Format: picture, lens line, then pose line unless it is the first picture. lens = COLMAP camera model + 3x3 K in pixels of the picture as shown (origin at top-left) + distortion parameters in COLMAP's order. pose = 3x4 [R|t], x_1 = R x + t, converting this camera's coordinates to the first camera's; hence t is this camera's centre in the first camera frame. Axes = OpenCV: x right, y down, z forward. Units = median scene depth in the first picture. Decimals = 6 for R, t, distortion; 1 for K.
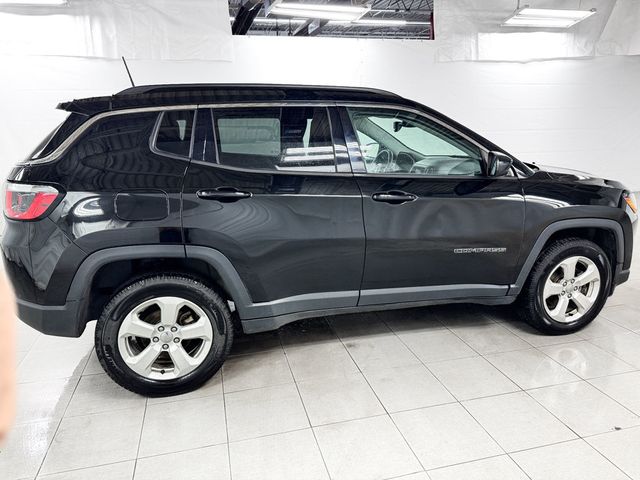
lens RADIAL K [[454.6, 0, 318.1], [0, 454.6, 216.7], [0, 0, 1]] dist [0.063389, -0.082826]
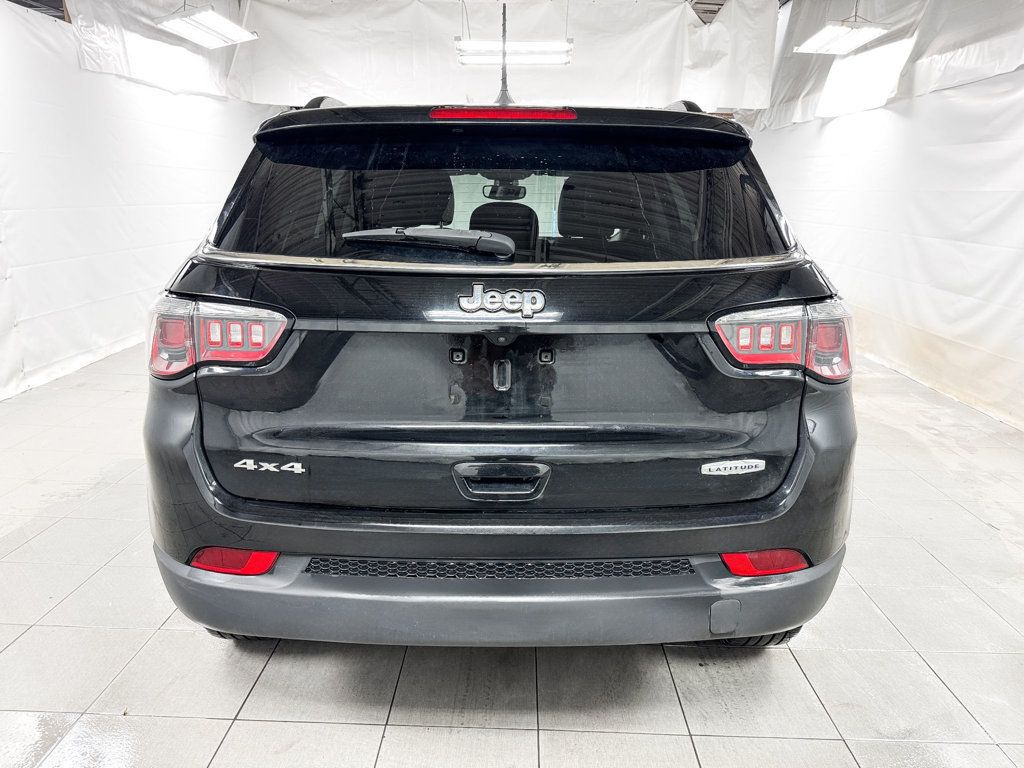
lens RADIAL K [[727.4, 0, 509.0], [0, 727.4, 346.7], [0, 0, 1]] dist [0.063389, -0.082826]
pose [[0.263219, -0.181377, 0.947533, -1.052763], [0.182393, 0.973811, 0.135740, -0.136992], [-0.947338, 0.137094, 0.289407, 0.823420]]
